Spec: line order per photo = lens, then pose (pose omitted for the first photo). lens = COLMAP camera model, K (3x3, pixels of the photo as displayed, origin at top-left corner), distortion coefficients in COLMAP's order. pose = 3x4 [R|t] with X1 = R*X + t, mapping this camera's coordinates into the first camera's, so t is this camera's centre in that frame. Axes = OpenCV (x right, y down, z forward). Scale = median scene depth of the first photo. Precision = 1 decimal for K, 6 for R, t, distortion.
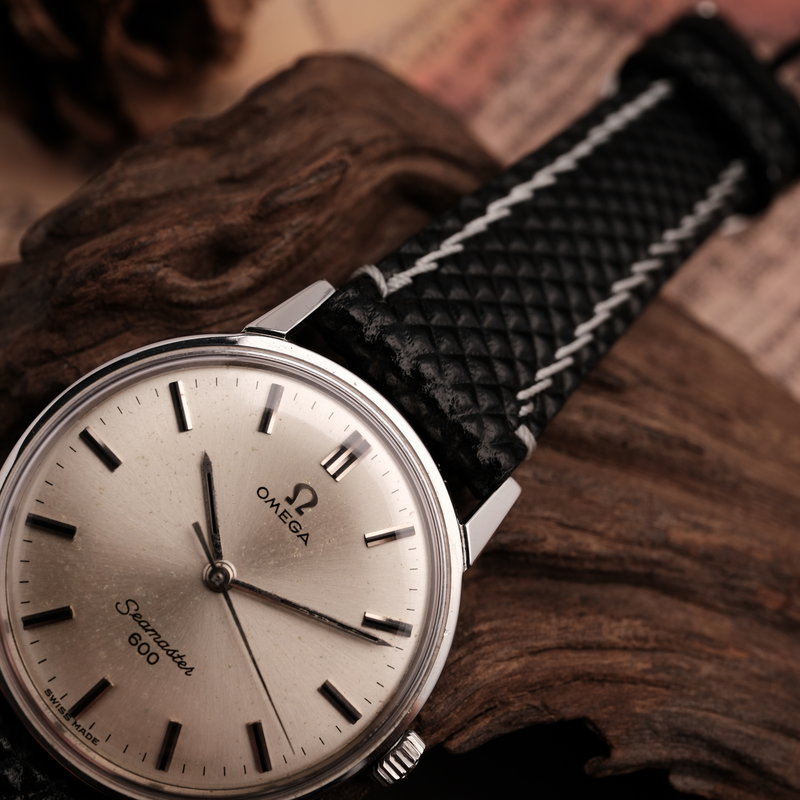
lens RADIAL K [[1478.2, 0, 398.2], [0, 1478.2, 401.9], [0, 0, 1]] dist [0.043417, 0.000000]
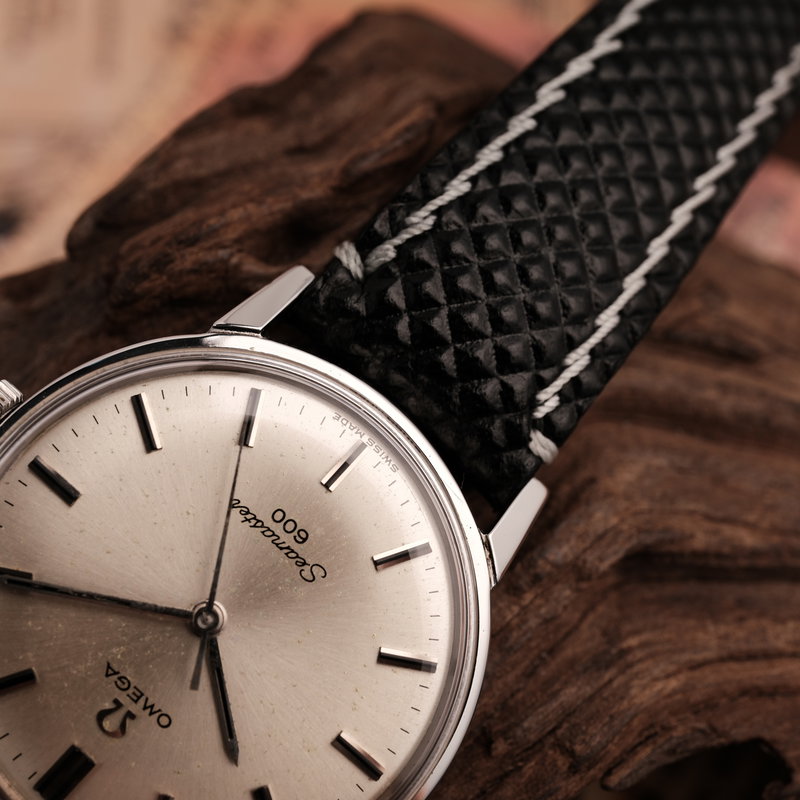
lens RADIAL K [[1478.2, 0, 401.1], [0, 1478.2, 398.3], [0, 0, 1]] dist [0.043417, 0.000000]
pose [[0.997470, -0.066784, 0.024353, -0.087910], [0.066906, 0.997750, -0.004223, 0.004060], [-0.024017, 0.005842, 0.999694, 0.130764]]
